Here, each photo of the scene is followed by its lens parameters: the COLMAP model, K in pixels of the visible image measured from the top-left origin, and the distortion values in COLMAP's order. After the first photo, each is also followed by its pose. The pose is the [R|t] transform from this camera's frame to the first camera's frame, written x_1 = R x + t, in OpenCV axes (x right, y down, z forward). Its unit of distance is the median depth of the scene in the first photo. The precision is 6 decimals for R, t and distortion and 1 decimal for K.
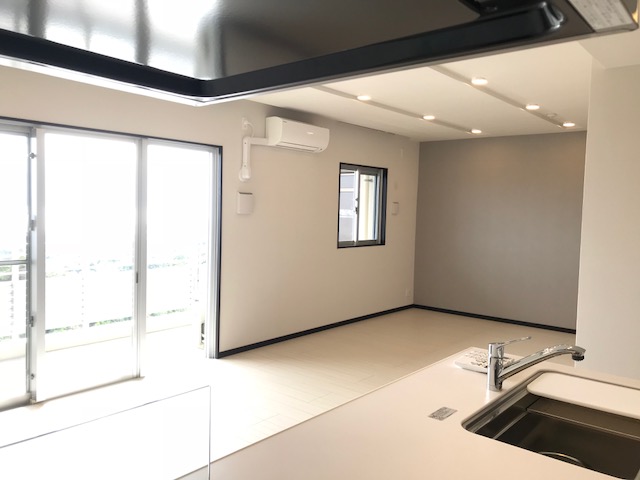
lens RADIAL K [[521.7, 0, 320.0], [0, 521.7, 240.0], [0, 0, 1]] dist [0.069390, -0.126009]
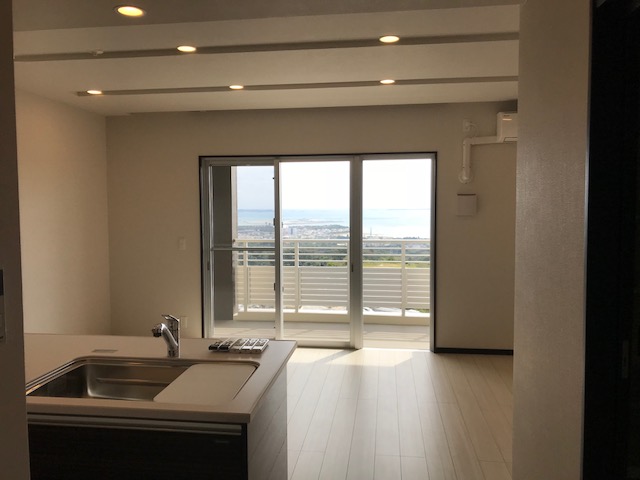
lens RADIAL K [[521.7, 0, 320.0], [0, 521.7, 240.0], [0, 0, 1]] dist [0.069390, -0.126009]
pose [[0.544651, 0.010194, -0.838601, 0.552755], [-0.032514, 0.999431, -0.008968, 0.015998], [0.838032, 0.032151, 0.544672, 0.222350]]
